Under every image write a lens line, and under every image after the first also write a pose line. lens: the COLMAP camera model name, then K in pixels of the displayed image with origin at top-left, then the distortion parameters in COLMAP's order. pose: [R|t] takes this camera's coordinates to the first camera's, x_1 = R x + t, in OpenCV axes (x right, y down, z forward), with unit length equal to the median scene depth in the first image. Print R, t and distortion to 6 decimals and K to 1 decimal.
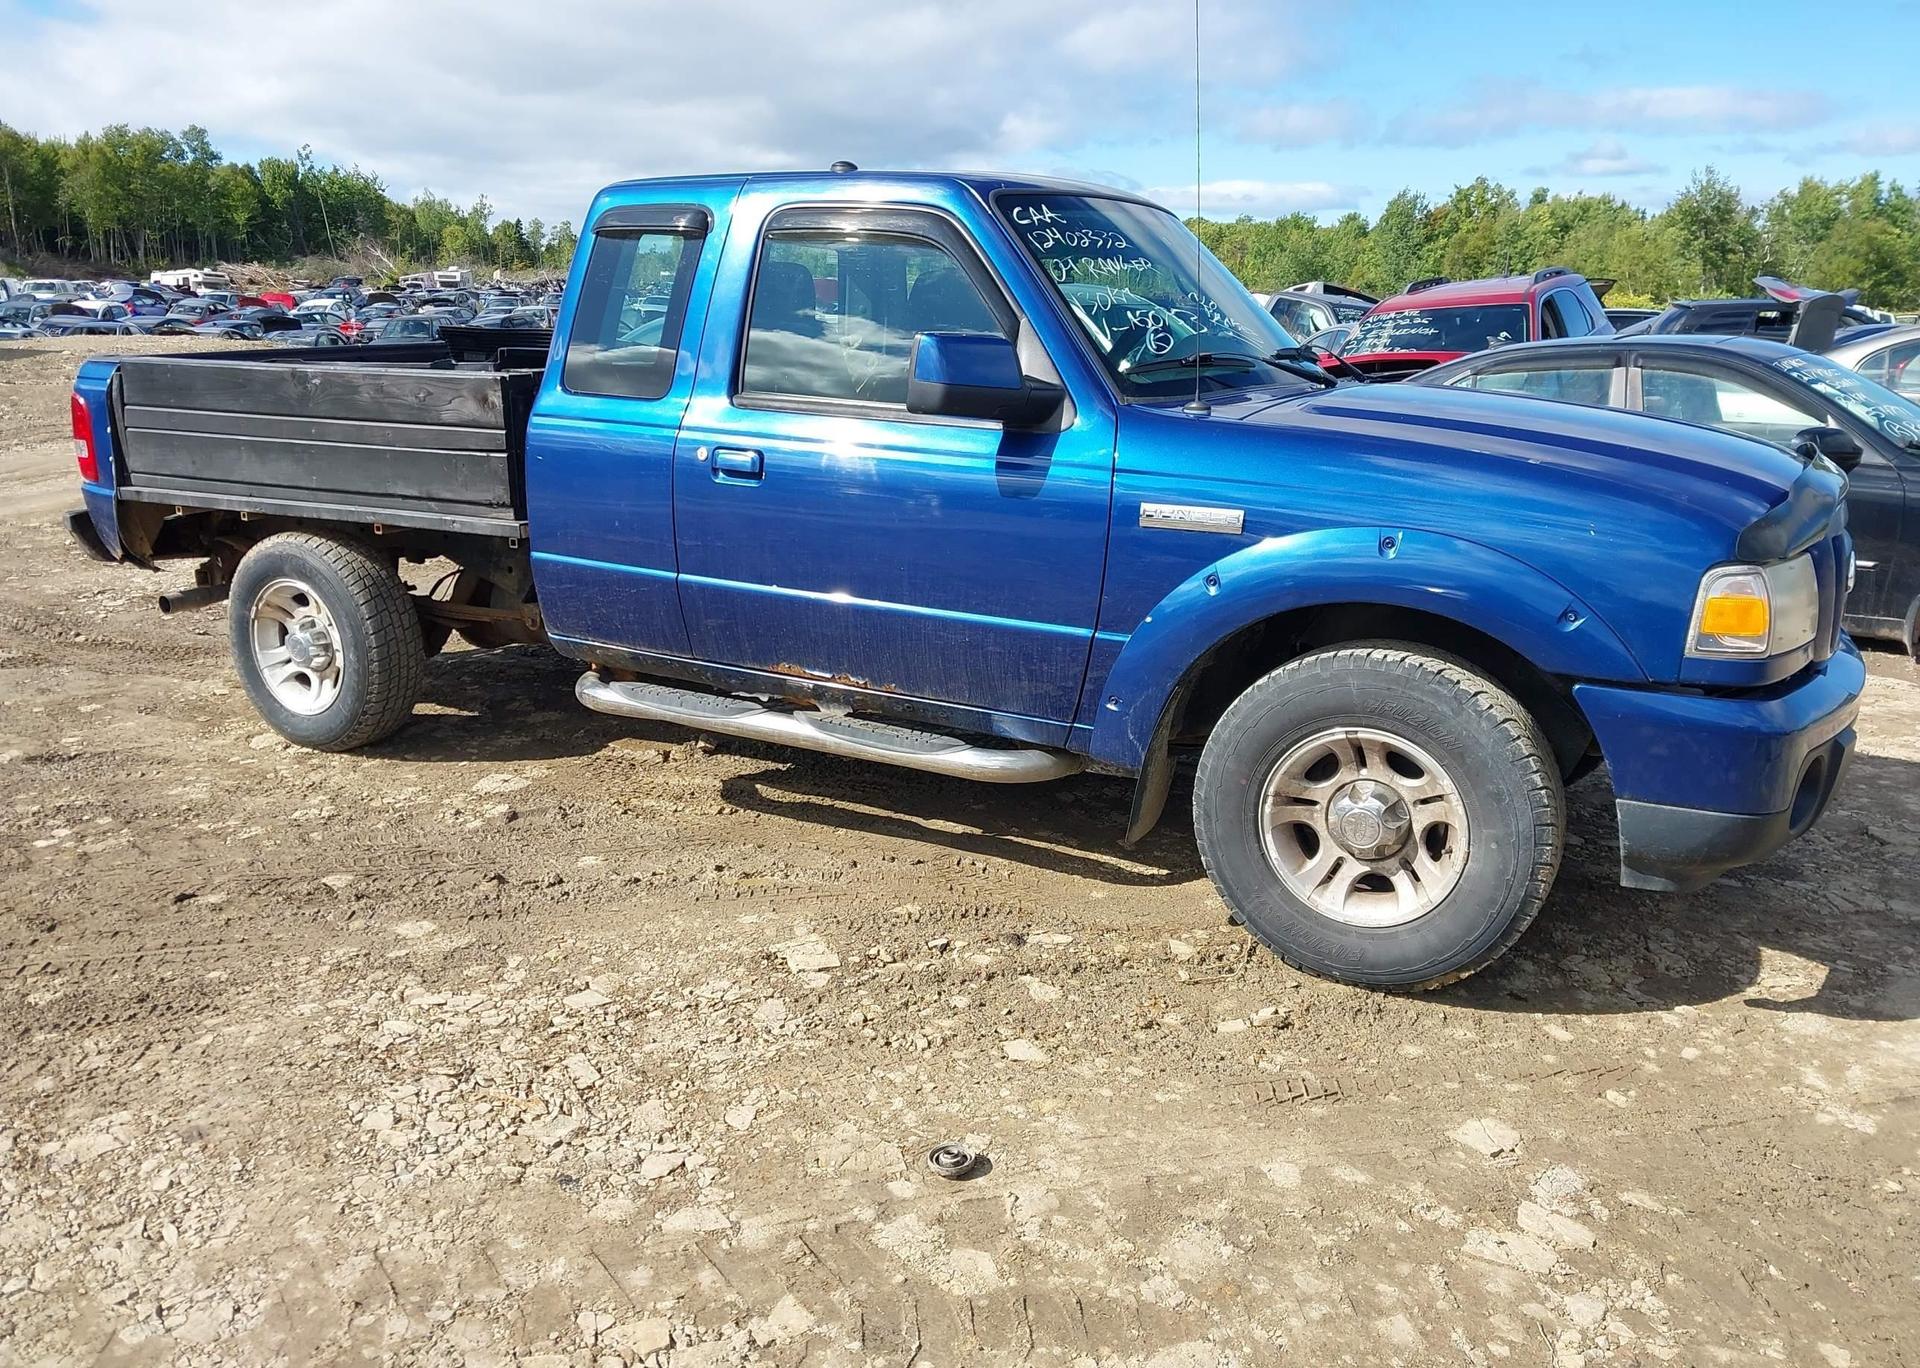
lens RADIAL K [[1530.9, 0, 951.8], [0, 1530.9, 690.5], [0, 0, 1]] dist [-0.002695, -0.000464]
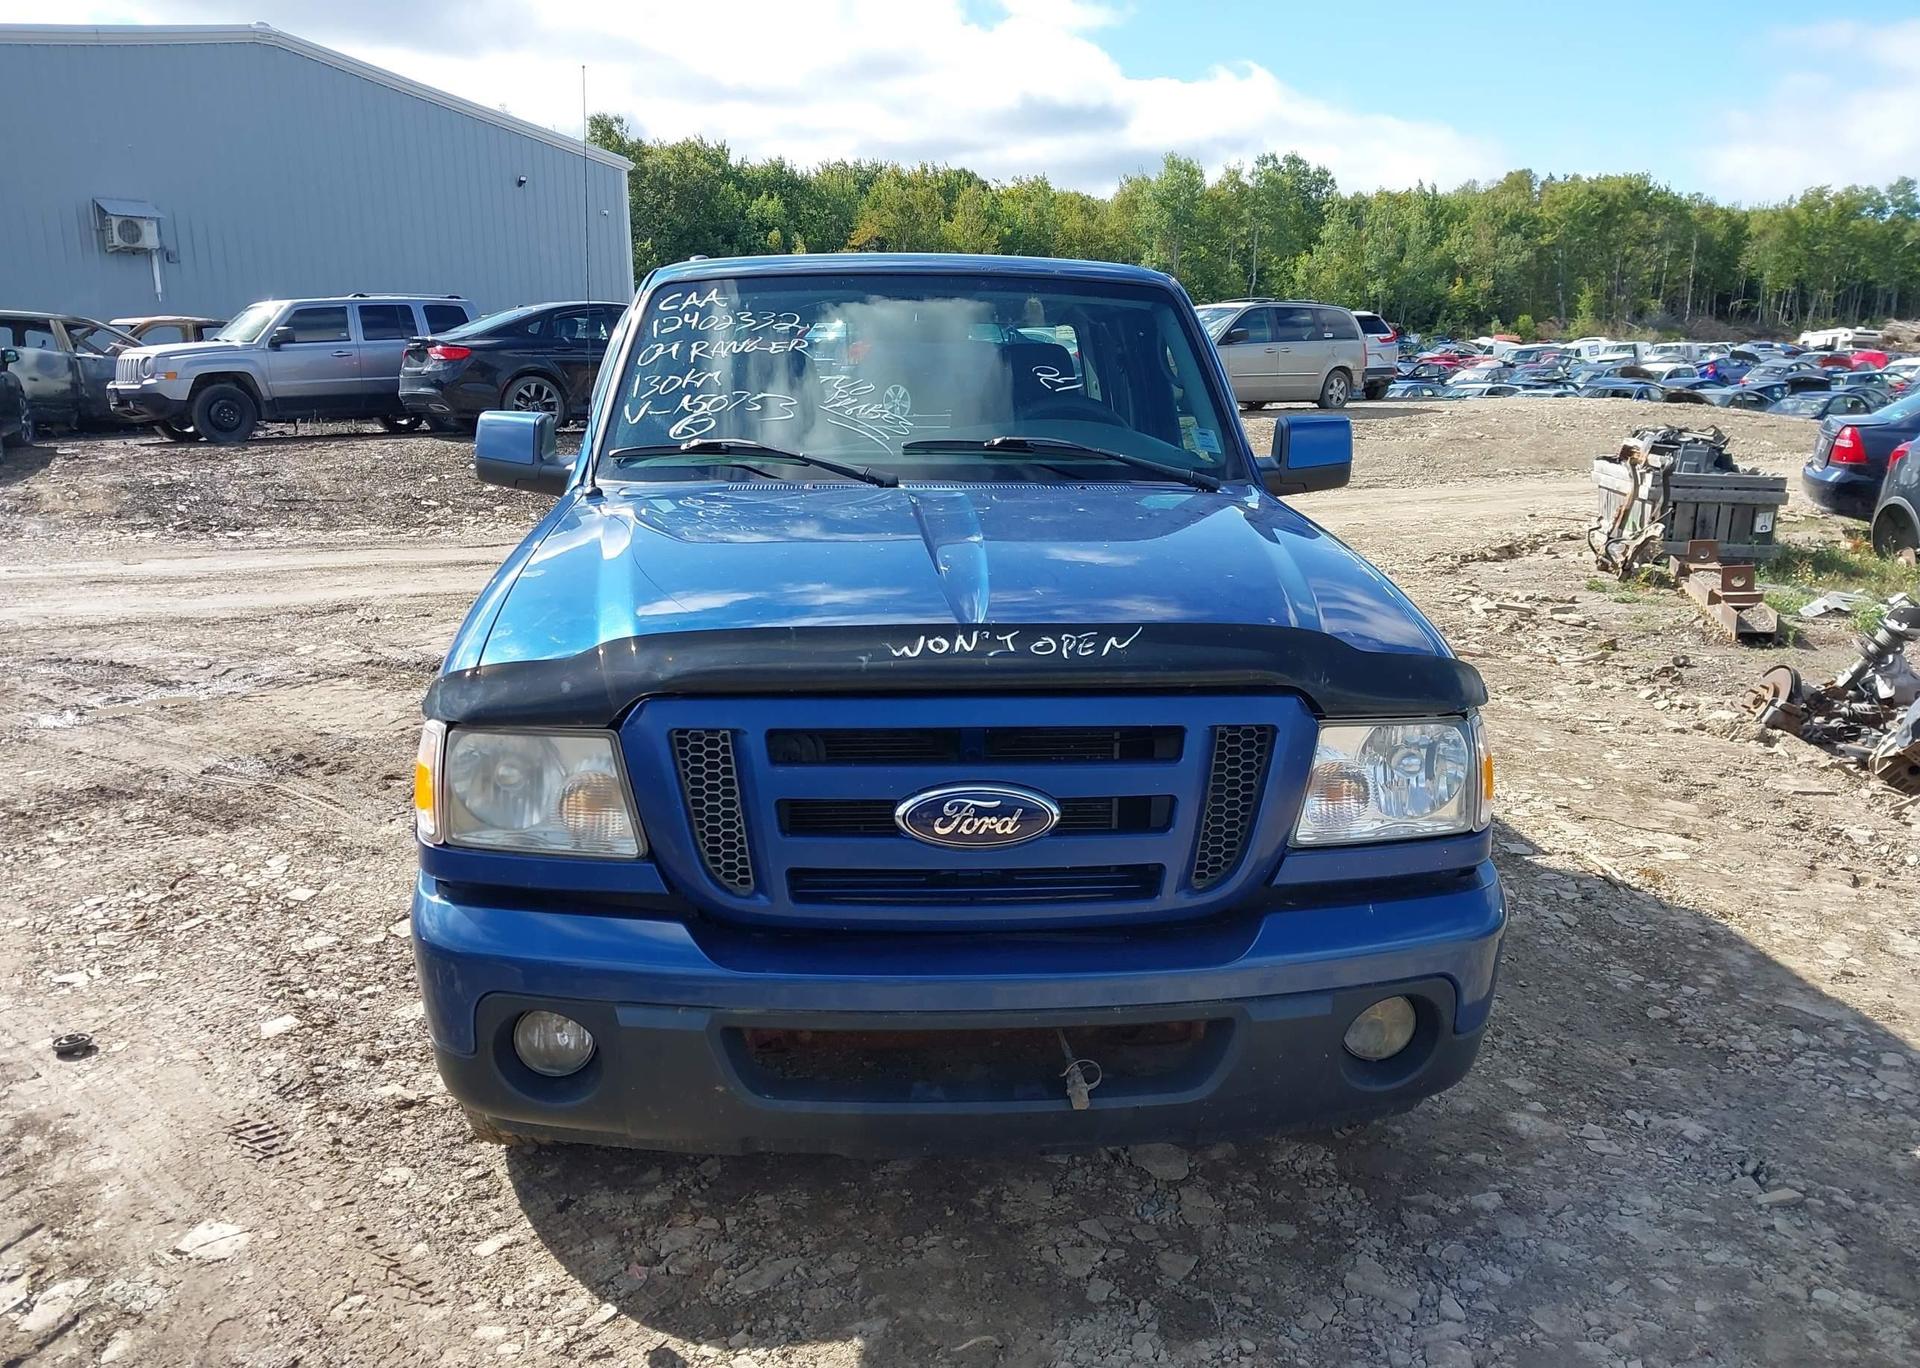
lens RADIAL K [[1534.8, 0, 942.7], [0, 1534.8, 687.9], [0, 0, 1]] dist [0.004171, -0.003159]
pose [[0.539407, 0.165183, -0.825684, 0.839299], [-0.197884, 0.977976, 0.066375, -0.130273], [0.818463, 0.127587, 0.560214, 0.487825]]
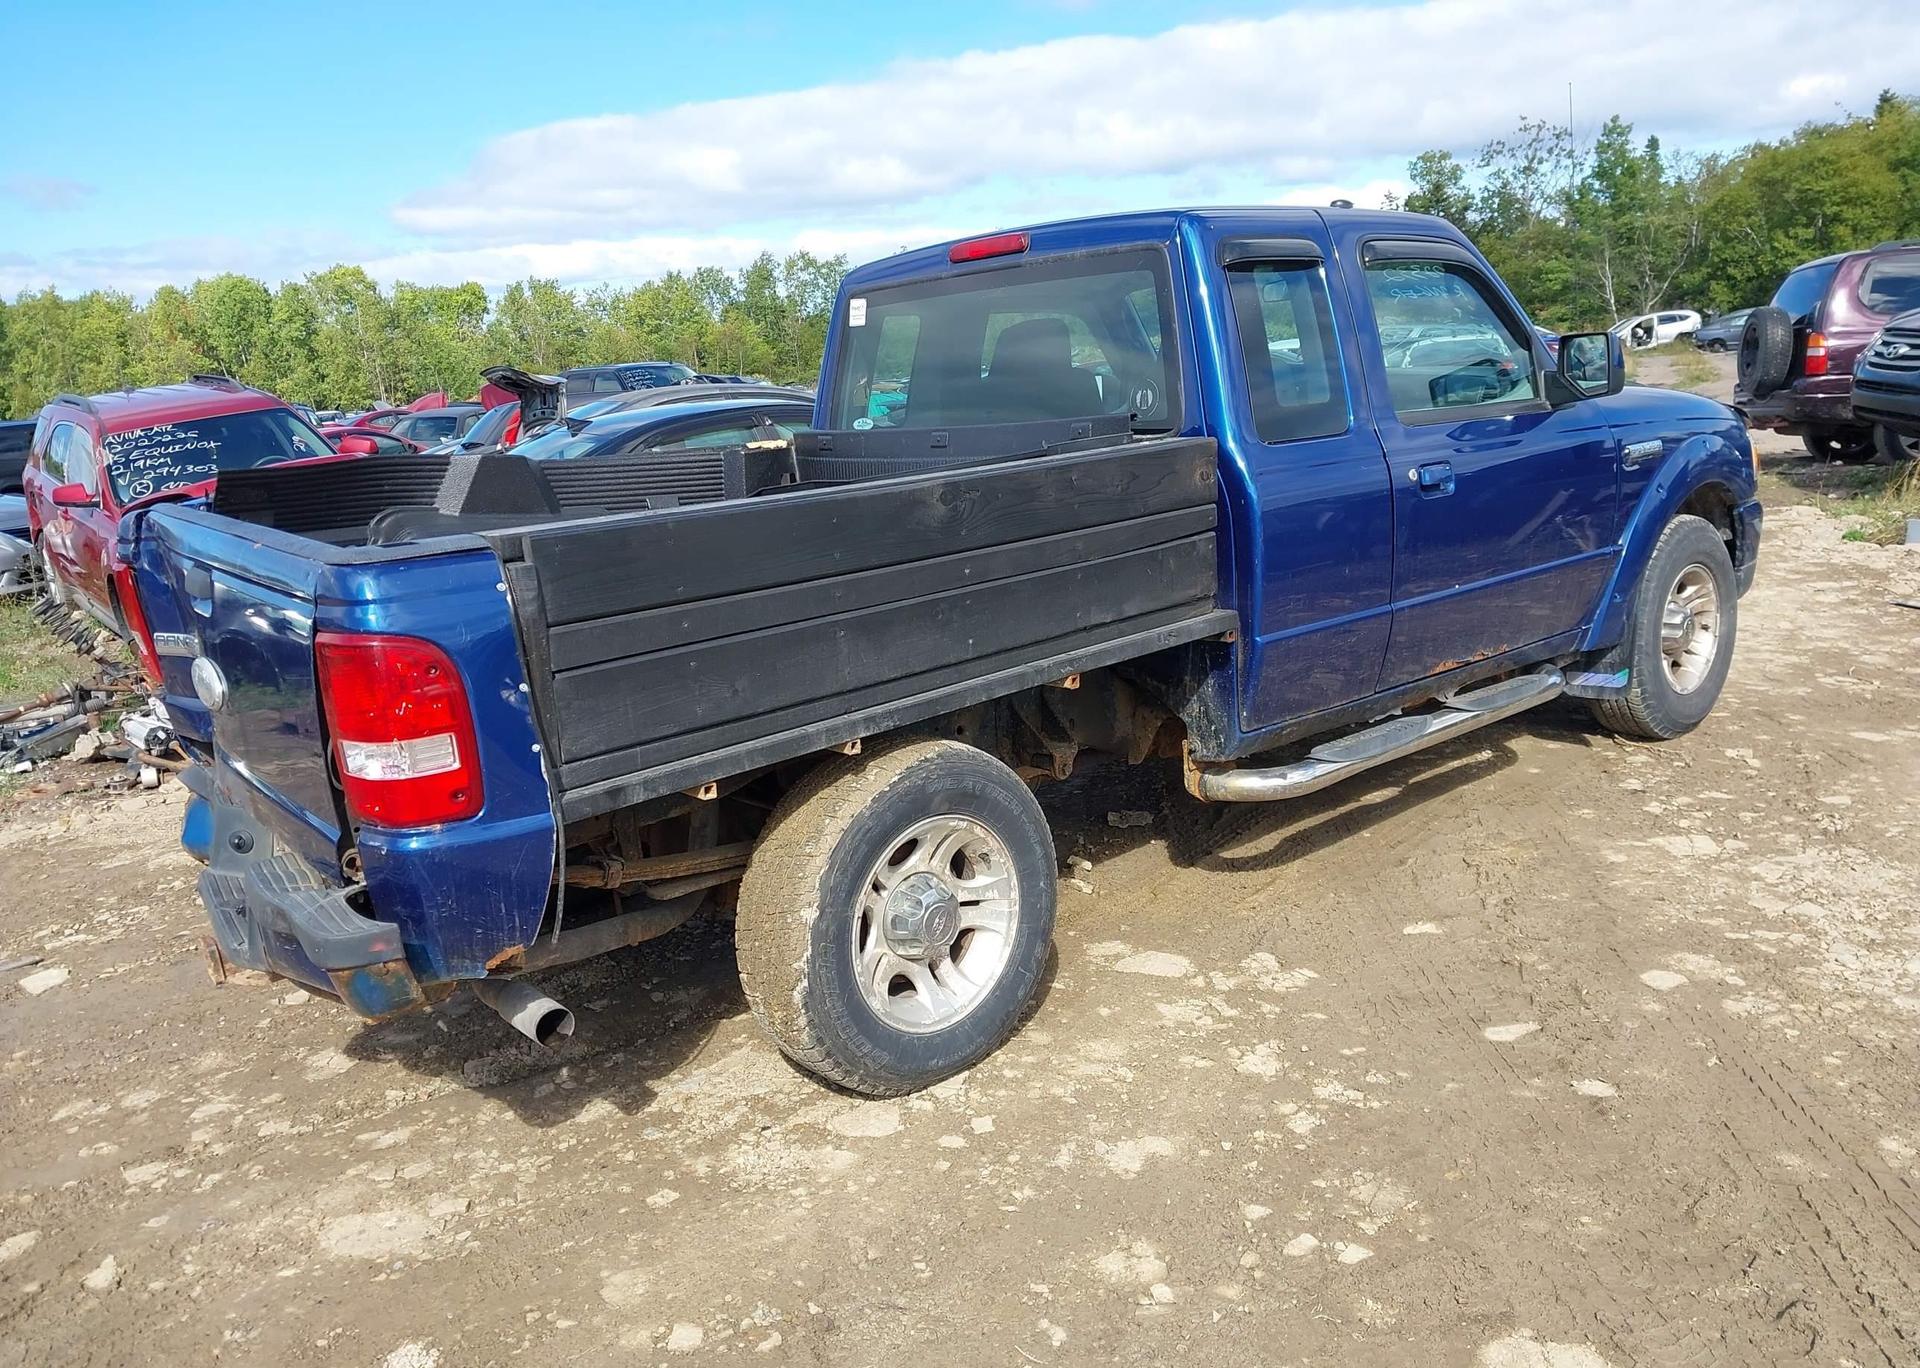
lens RADIAL K [[1514.3, 0, 947.8], [0, 1514.3, 681.8], [0, 0, 1]] dist [0.028035, -0.037263]
pose [[0.324806, -0.228231, 0.917830, -1.047346], [0.307645, 0.943167, 0.125660, -0.213728], [-0.894346, 0.241551, 0.376560, 0.798388]]
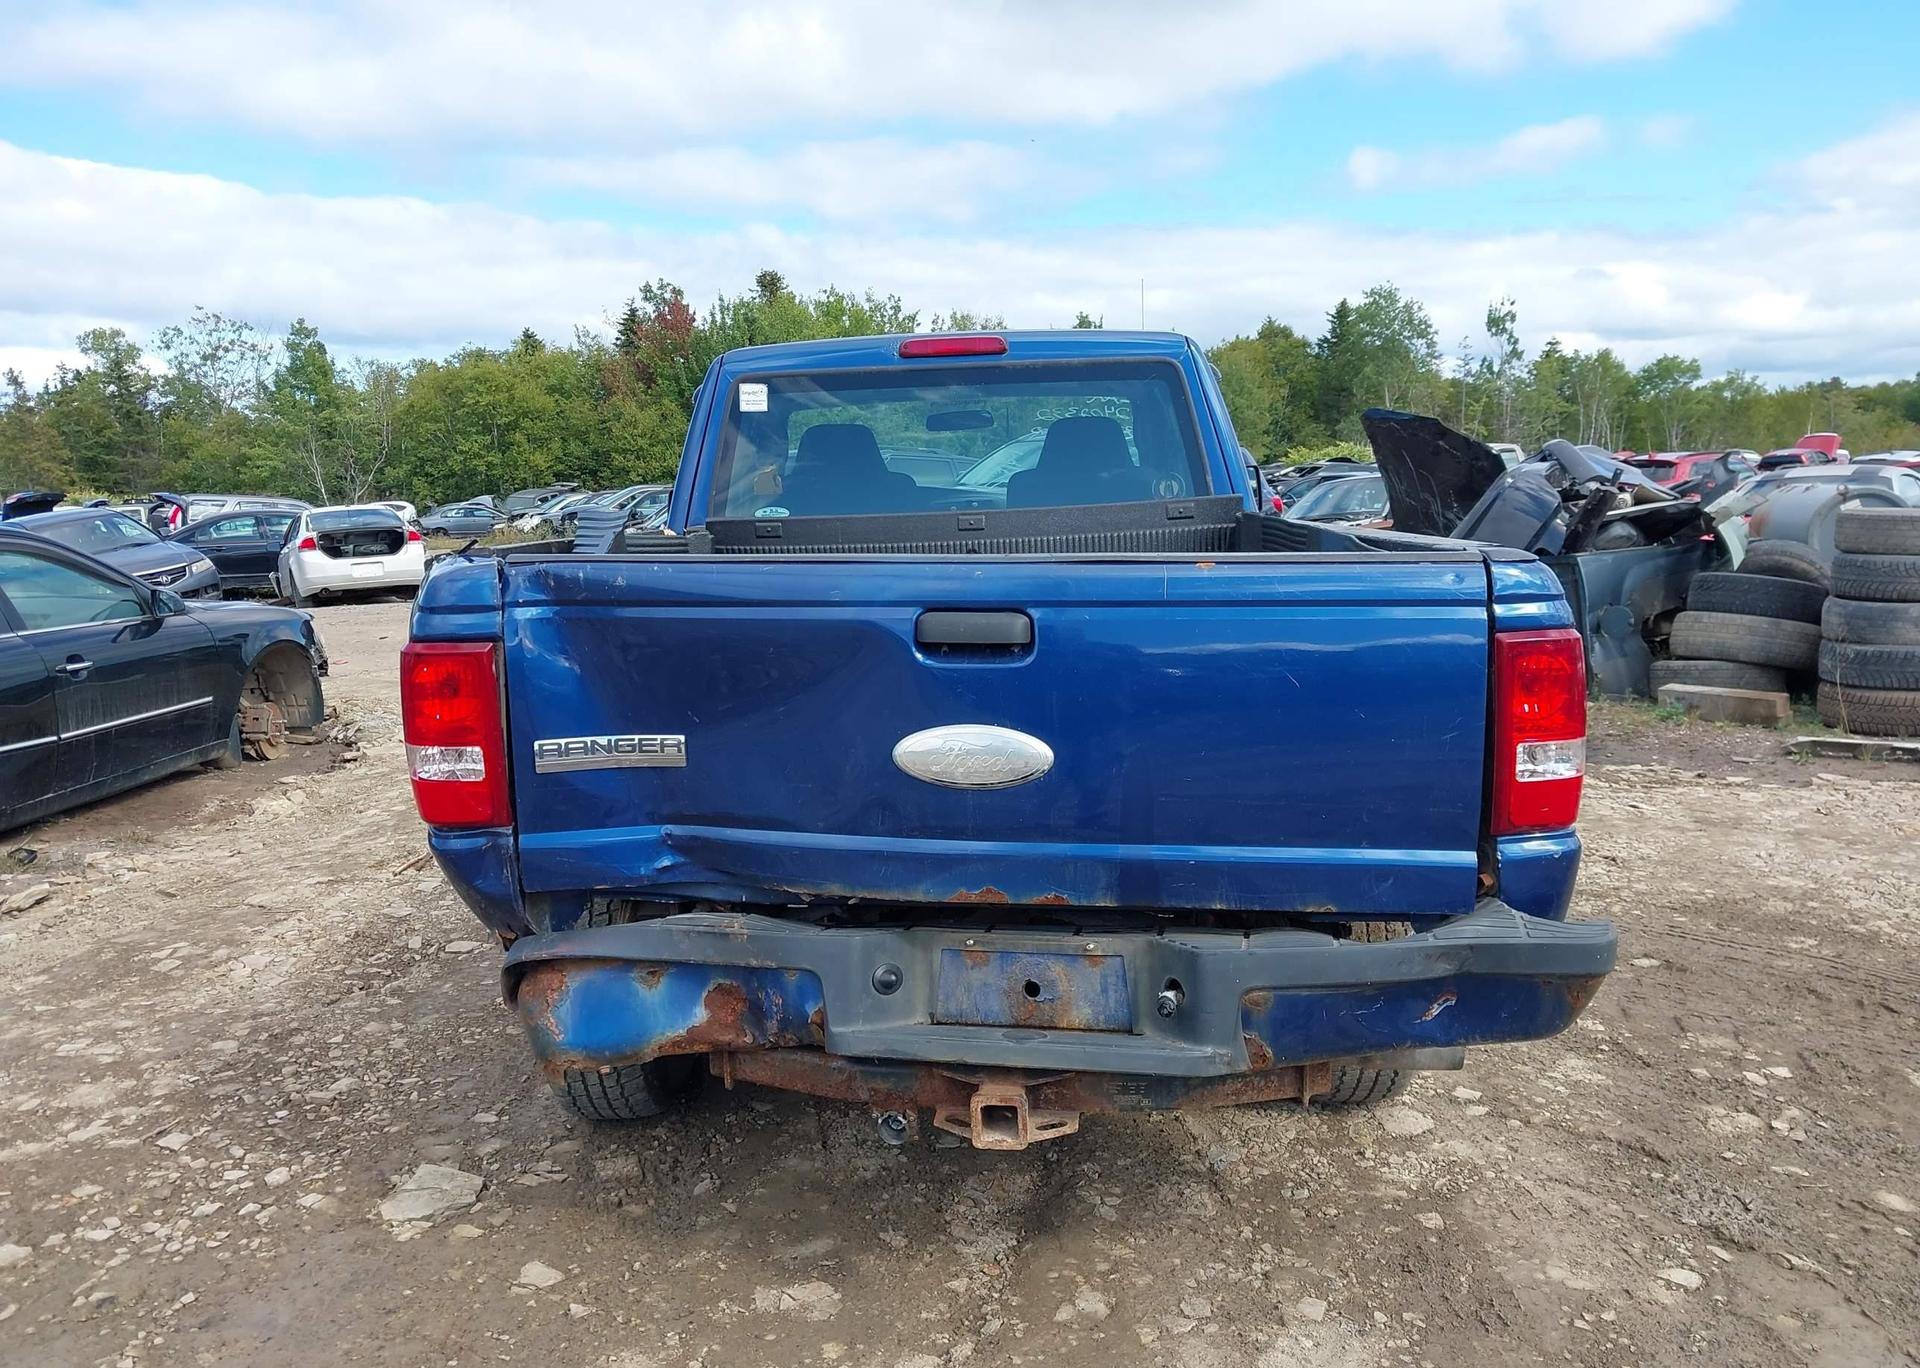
lens RADIAL K [[1483.7, 0, 960.0], [0, 1483.7, 684.0], [0, 0, 1]] dist [0.006811, 0.000687]
pose [[-0.476465, -0.115062, 0.871632, -0.978809], [0.238828, 0.937182, 0.254267, -0.372688], [-0.846134, 0.329320, -0.419054, 1.504647]]
